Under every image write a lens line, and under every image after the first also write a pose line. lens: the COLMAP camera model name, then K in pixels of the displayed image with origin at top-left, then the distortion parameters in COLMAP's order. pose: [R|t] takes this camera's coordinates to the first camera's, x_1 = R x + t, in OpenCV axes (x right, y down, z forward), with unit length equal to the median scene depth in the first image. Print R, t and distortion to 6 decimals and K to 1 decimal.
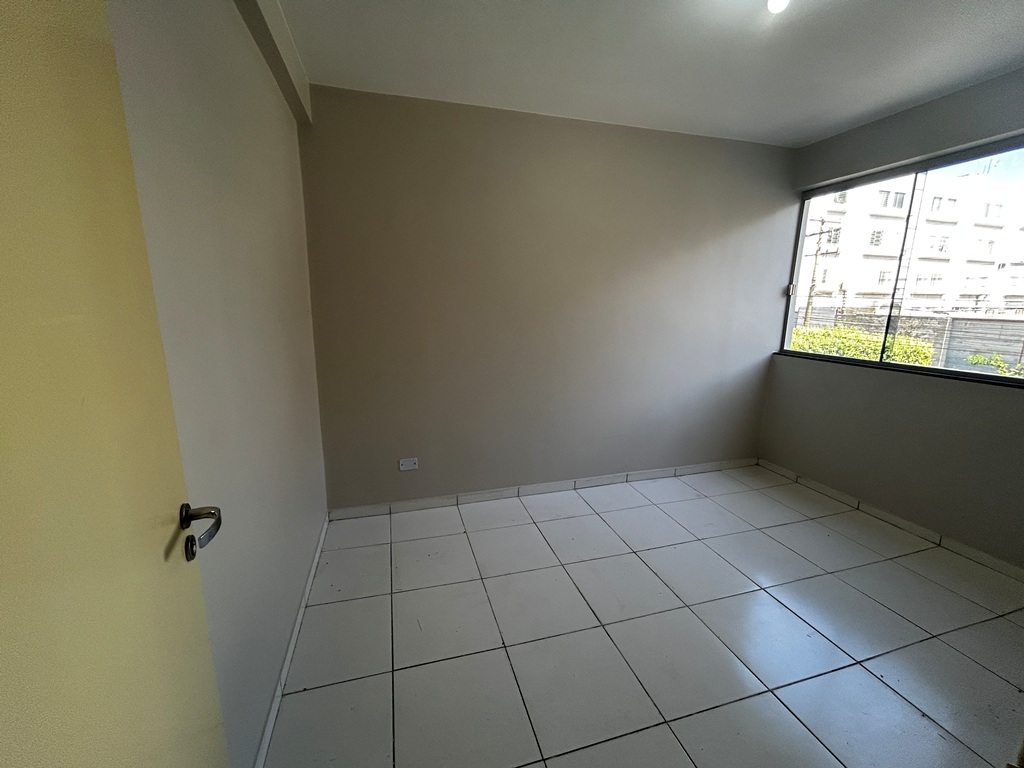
lens RADIAL K [[415.1, 0, 512.7], [0, 415.1, 385.9], [0, 0, 1]] dist [0.011128, 0.000788]
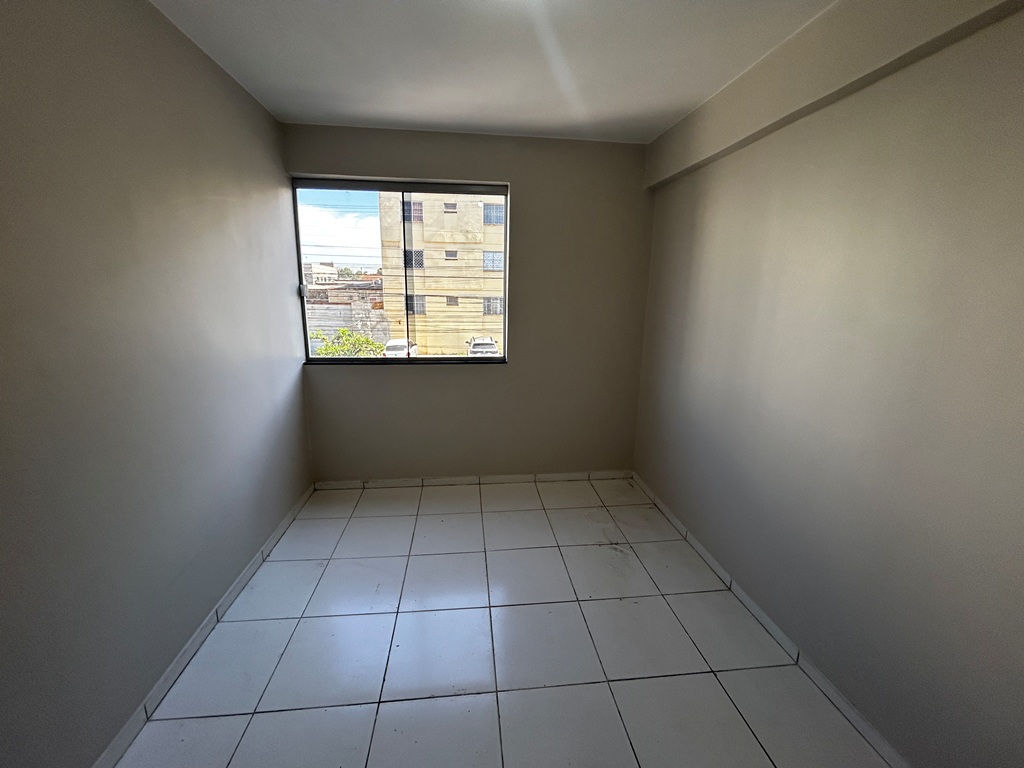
lens RADIAL K [[415.1, 0, 550.1], [0, 415.1, 393.5], [0, 0, 1]] dist [0.011128, 0.000788]
pose [[0.192010, -0.220516, 0.956297, -0.137802], [0.195864, 0.963436, 0.182835, -0.087856], [-0.961649, 0.152198, 0.228181, 0.362756]]
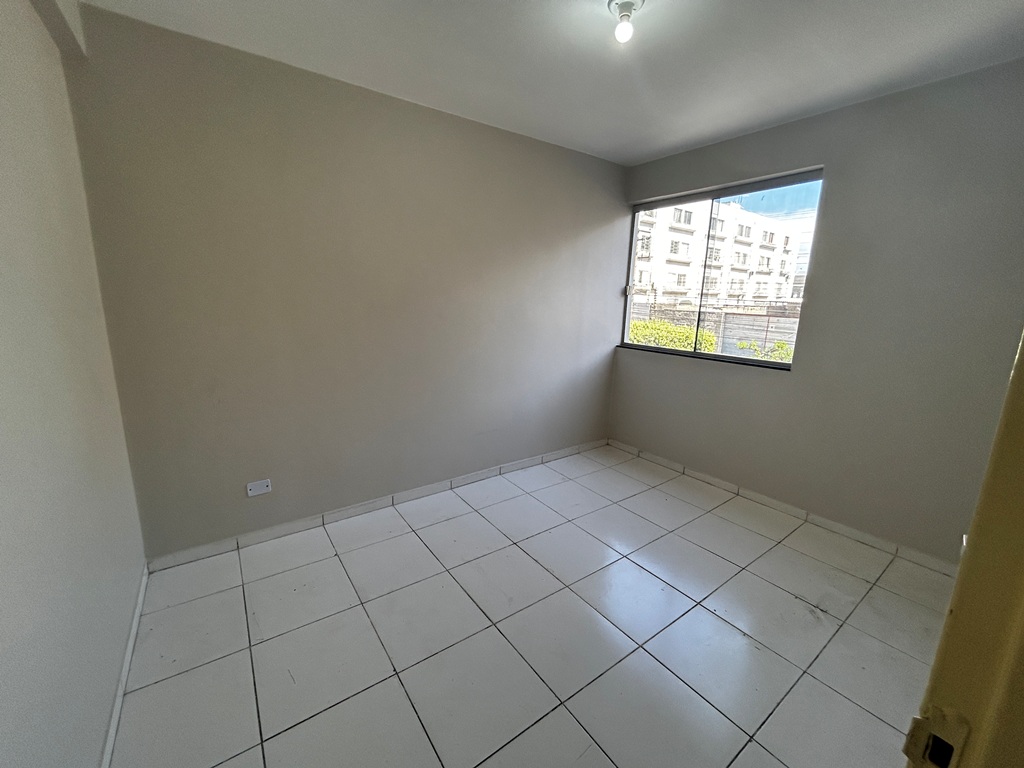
lens RADIAL K [[415.1, 0, 508.7], [0, 415.1, 385.7], [0, 0, 1]] dist [0.011128, 0.000788]
pose [[0.945712, -0.054743, 0.320362, -0.025243], [0.049898, 0.998482, 0.023319, -0.012760], [-0.321152, -0.006067, 0.947008, 0.023542]]
